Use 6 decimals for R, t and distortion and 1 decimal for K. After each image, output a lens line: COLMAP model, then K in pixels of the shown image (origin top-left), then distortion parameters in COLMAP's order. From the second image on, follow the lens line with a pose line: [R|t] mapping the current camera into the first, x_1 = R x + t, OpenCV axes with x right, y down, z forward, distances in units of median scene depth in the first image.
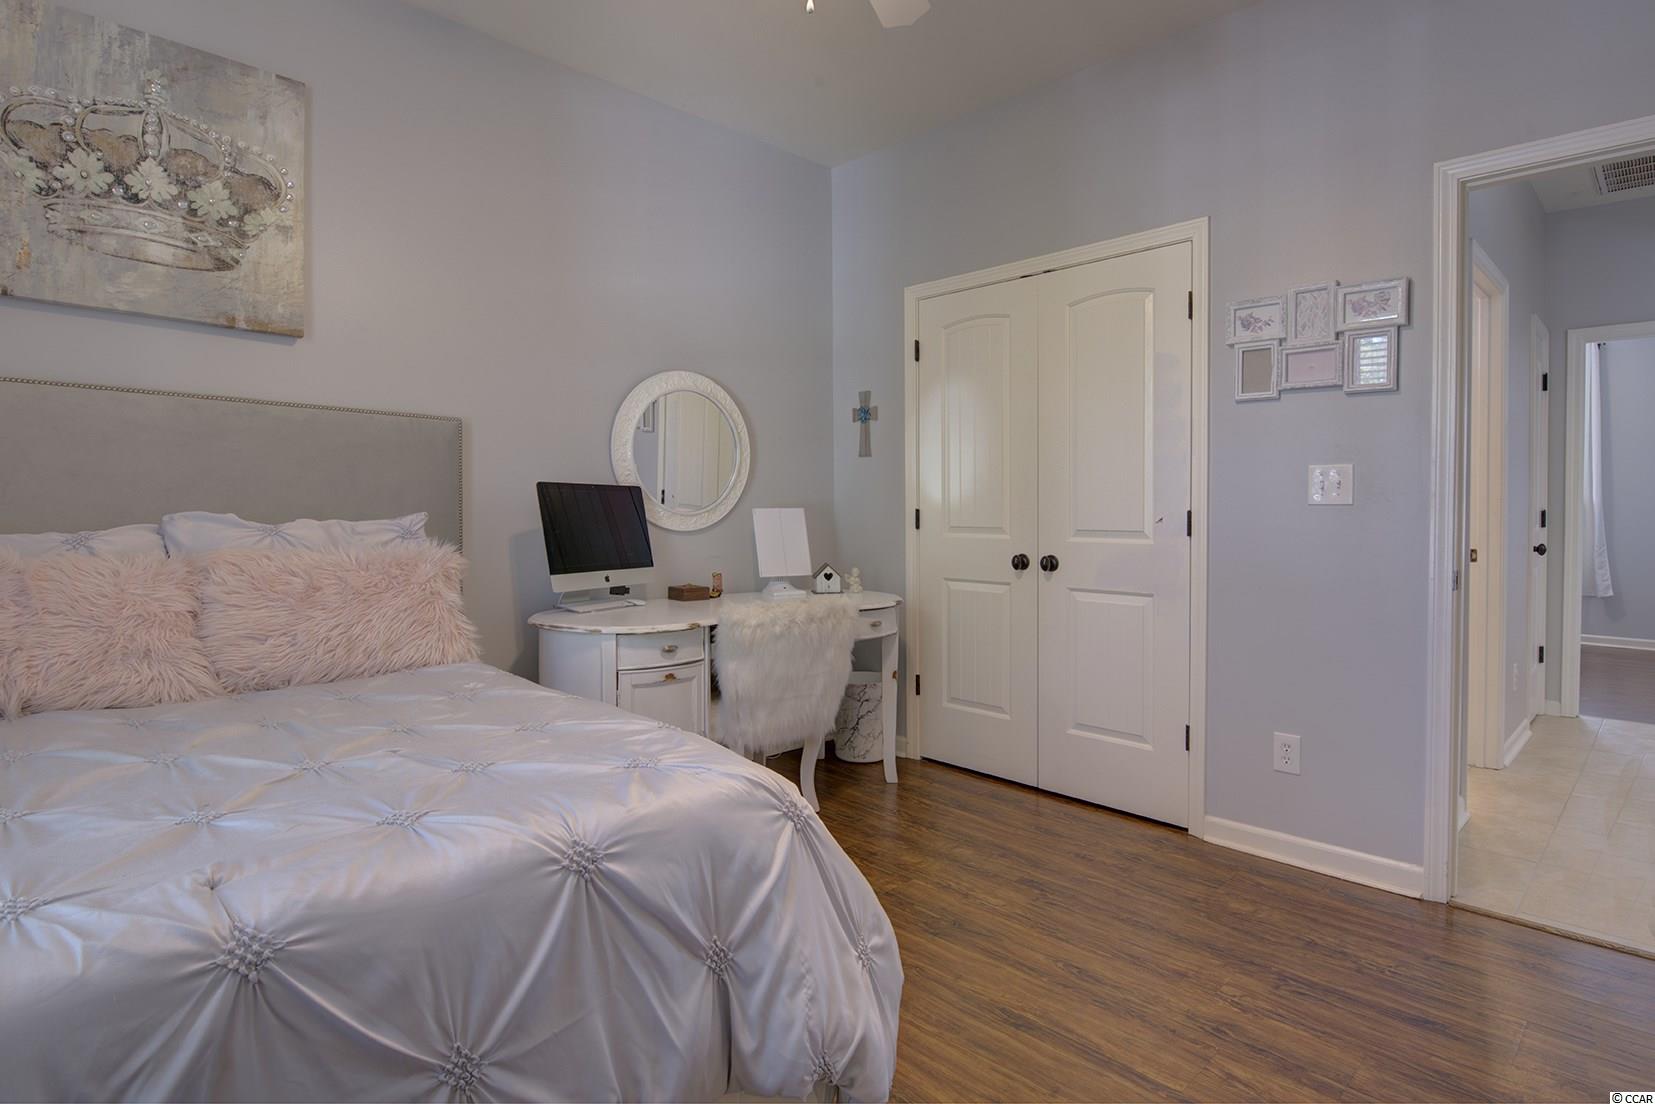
lens RADIAL K [[857.5, 0, 834.2], [0, 857.5, 537.0], [0, 0, 1]] dist [-0.016340, -0.004458]
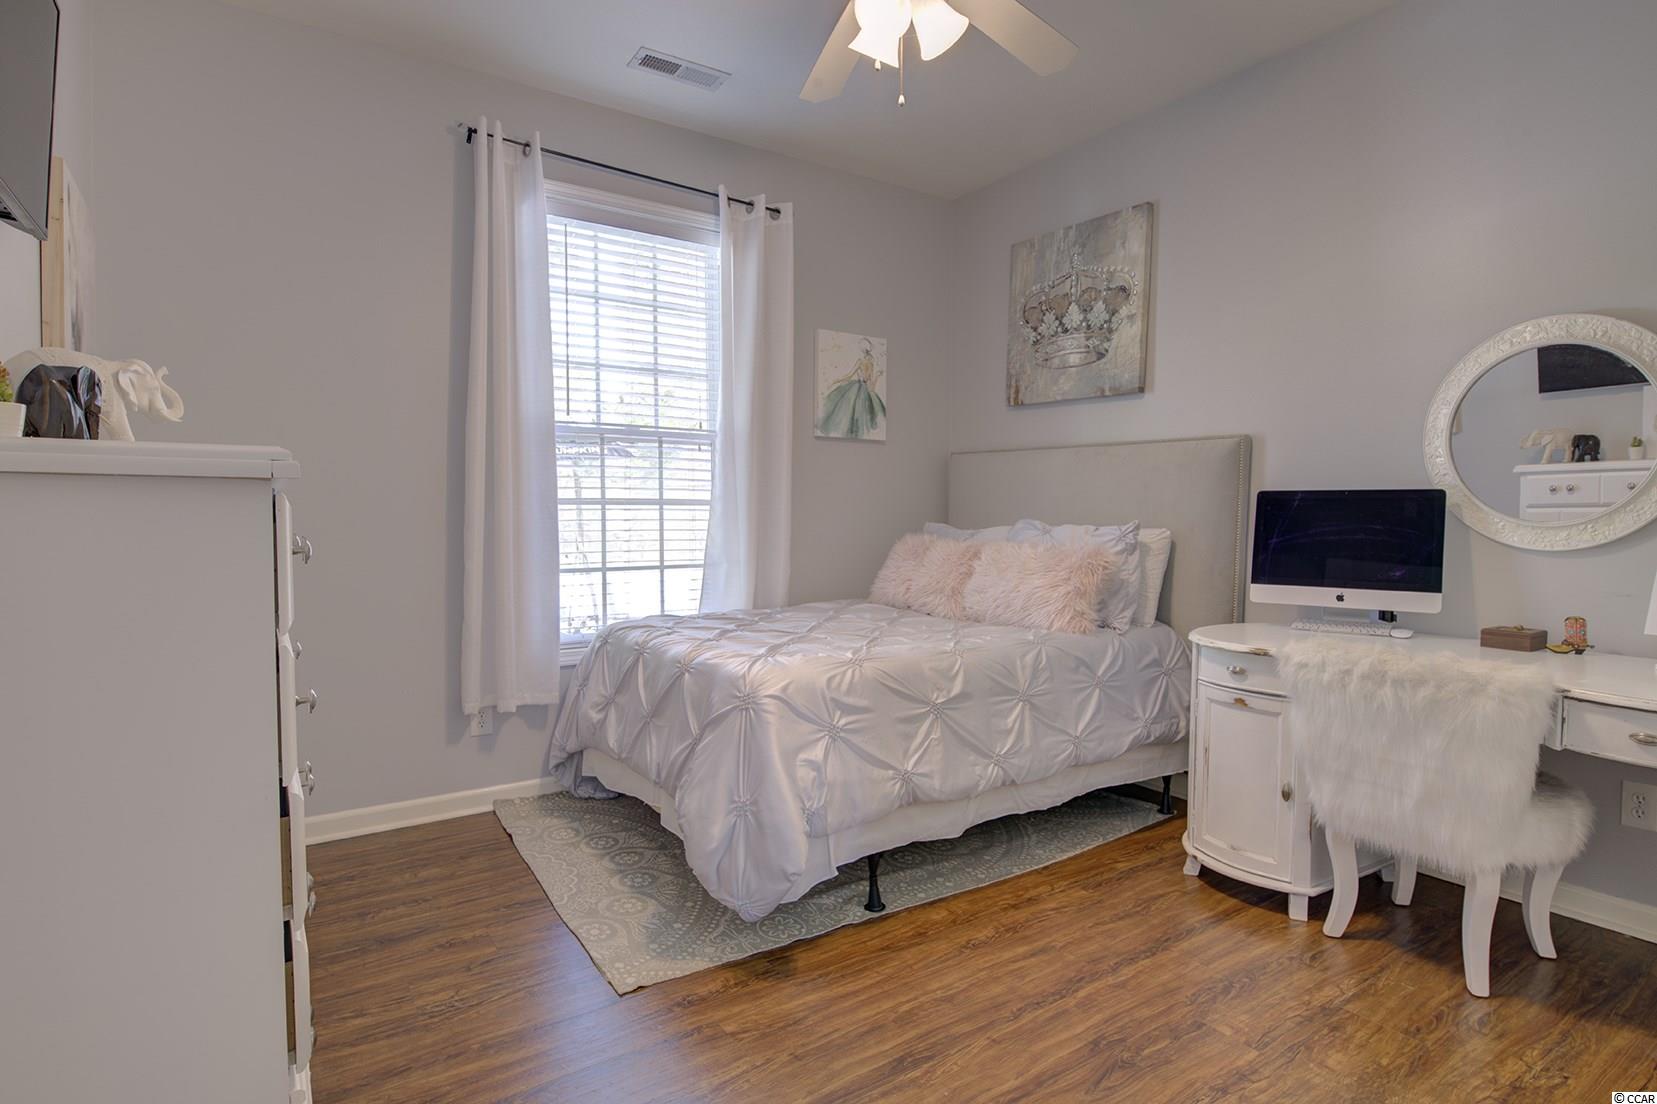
lens RADIAL K [[858.5, 0, 836.5], [0, 858.5, 558.2], [0, 0, 1]] dist [-0.016340, -0.004458]
pose [[-0.184000, 0.046109, -0.981844, 0.864149], [-0.032666, 0.998061, 0.052992, -0.026610], [0.982383, 0.041823, -0.182137, 0.819430]]
